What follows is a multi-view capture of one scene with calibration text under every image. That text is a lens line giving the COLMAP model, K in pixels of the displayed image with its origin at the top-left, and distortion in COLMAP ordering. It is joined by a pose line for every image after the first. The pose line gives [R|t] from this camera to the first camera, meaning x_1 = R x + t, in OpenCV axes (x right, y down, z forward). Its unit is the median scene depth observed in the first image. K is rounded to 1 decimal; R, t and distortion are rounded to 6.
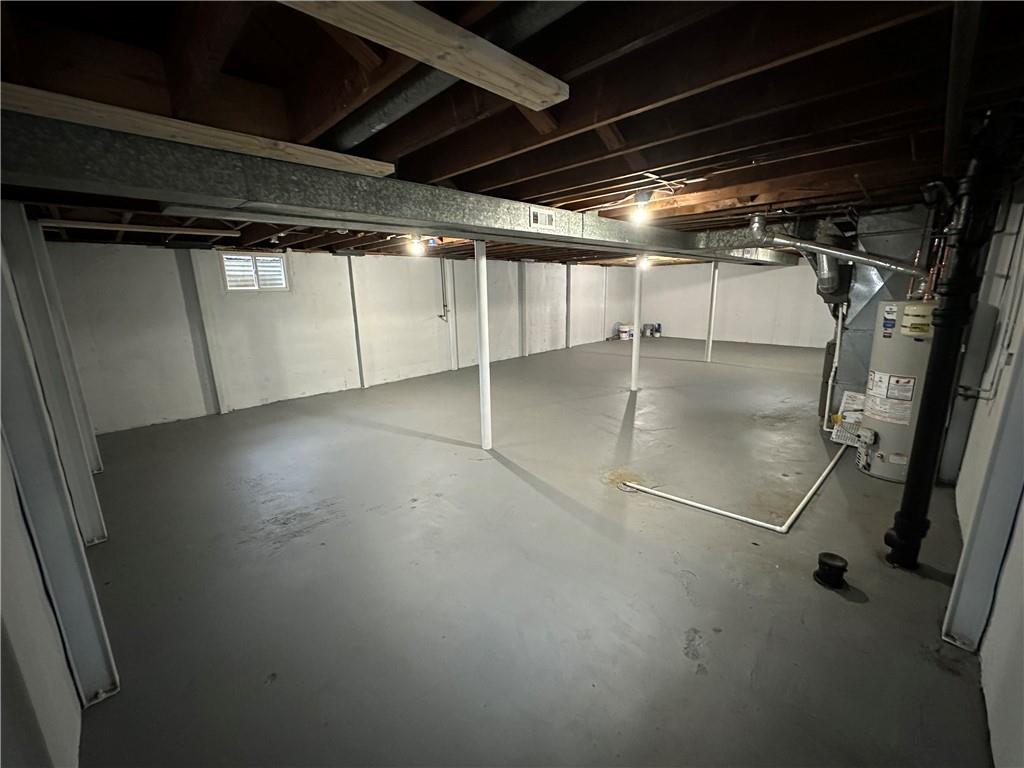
lens RADIAL K [[409.8, 0, 510.4], [0, 409.8, 382.3], [0, 0, 1]] dist [0.001689, 0.000385]
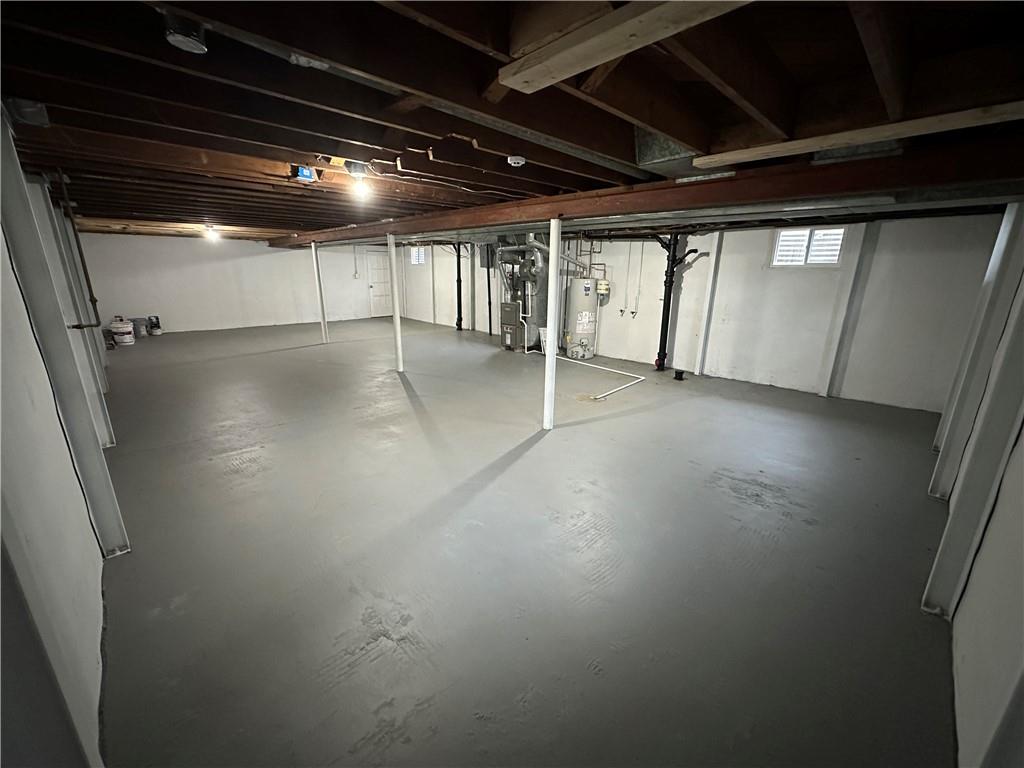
lens RADIAL K [[403.6, 0, 512.0], [0, 403.6, 384.0], [0, 0, 1]] dist [-0.003631, 0.000316]
pose [[0.022719, -0.254932, 0.966692, -1.277753], [0.208825, 0.946822, 0.244784, -0.263647], [-0.977689, 0.196309, 0.074747, 1.270228]]
